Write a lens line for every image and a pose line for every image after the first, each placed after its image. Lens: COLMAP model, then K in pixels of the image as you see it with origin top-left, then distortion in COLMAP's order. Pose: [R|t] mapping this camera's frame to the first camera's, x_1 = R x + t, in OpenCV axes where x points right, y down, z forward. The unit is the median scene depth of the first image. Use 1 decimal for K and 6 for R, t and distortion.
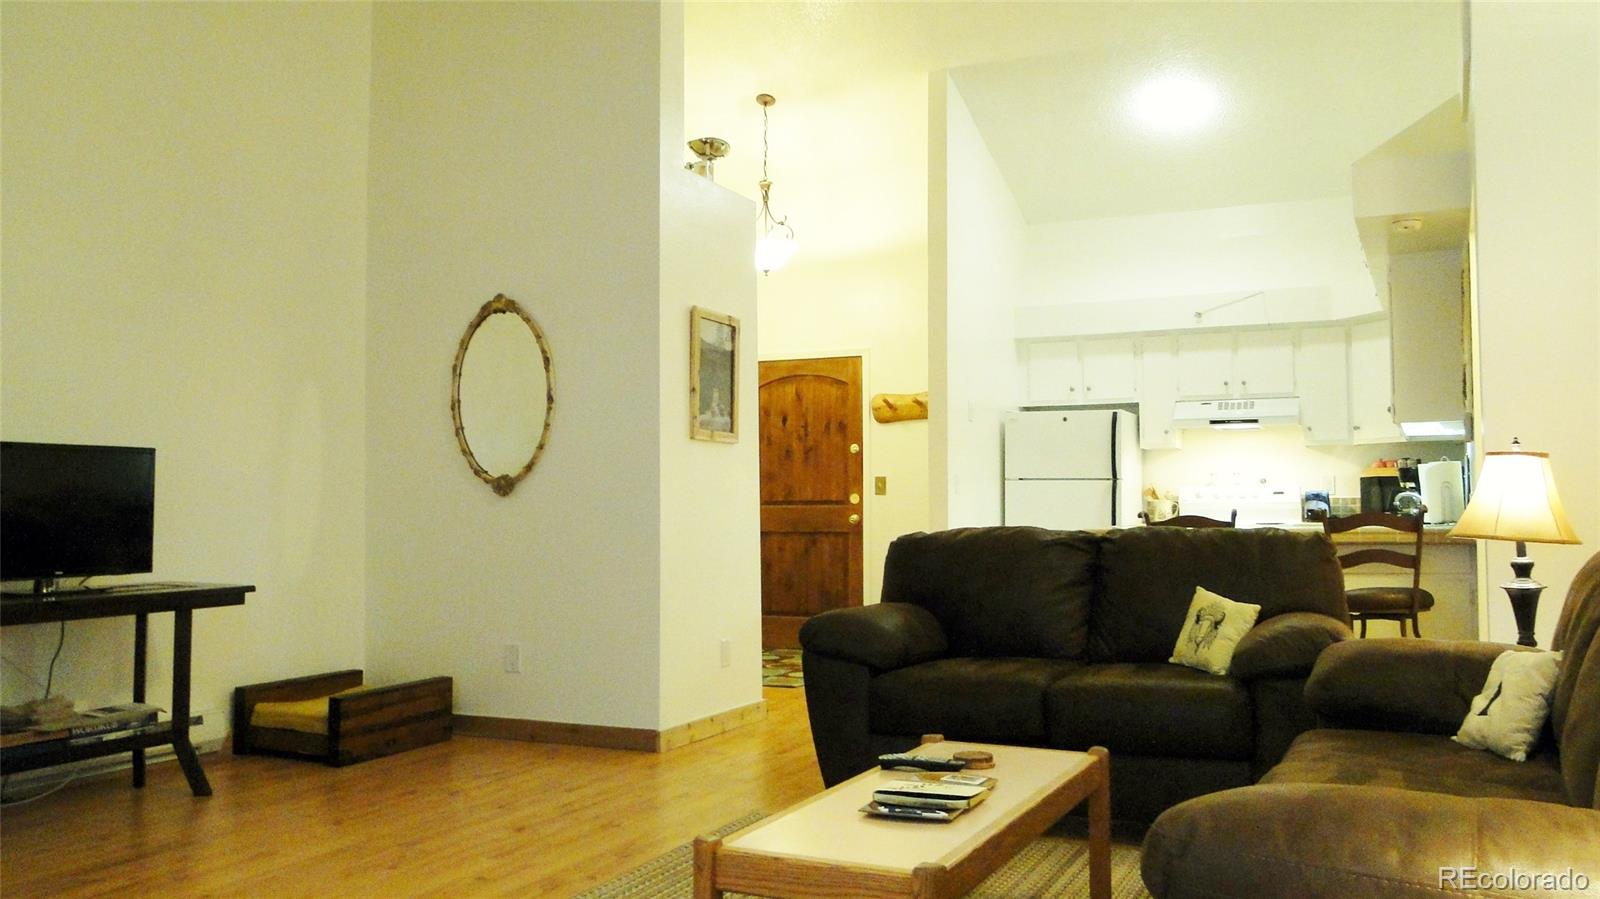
lens RADIAL K [[1330.6, 0, 801.1], [0, 1330.6, 450.5], [0, 0, 1]] dist [-0.002309, -0.000651]
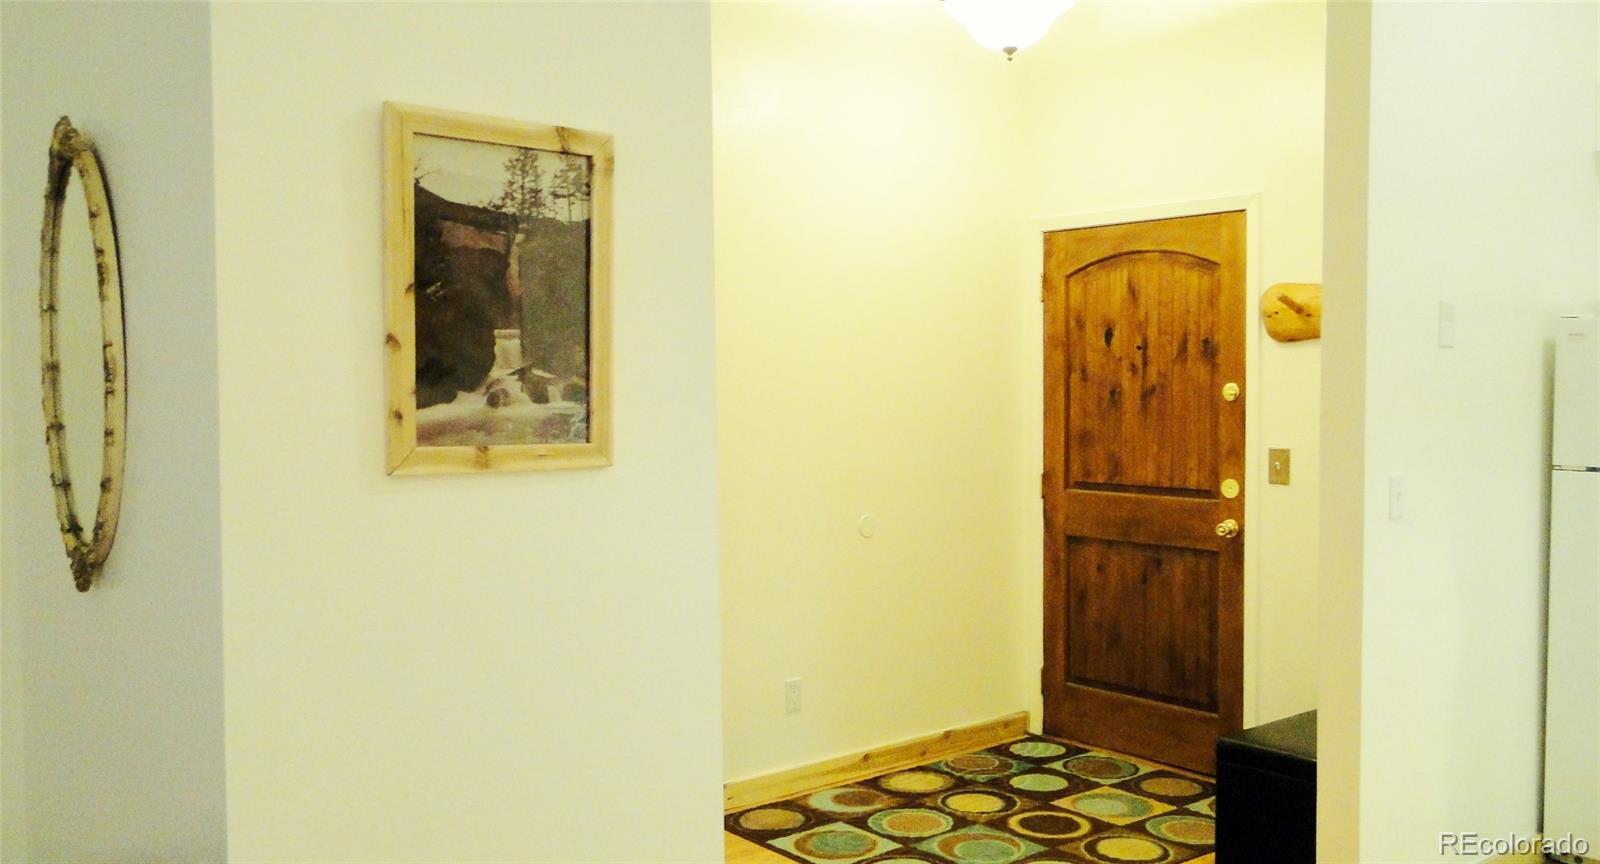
lens RADIAL K [[1338.4, 0, 798.3], [0, 1338.4, 427.1], [0, 0, 1]] dist [-0.003999, 0.000087]
pose [[0.903697, 0.013308, -0.427966, 0.110400], [0.020787, 0.996975, 0.074896, -0.029912], [0.427668, -0.076579, 0.900686, 0.460115]]
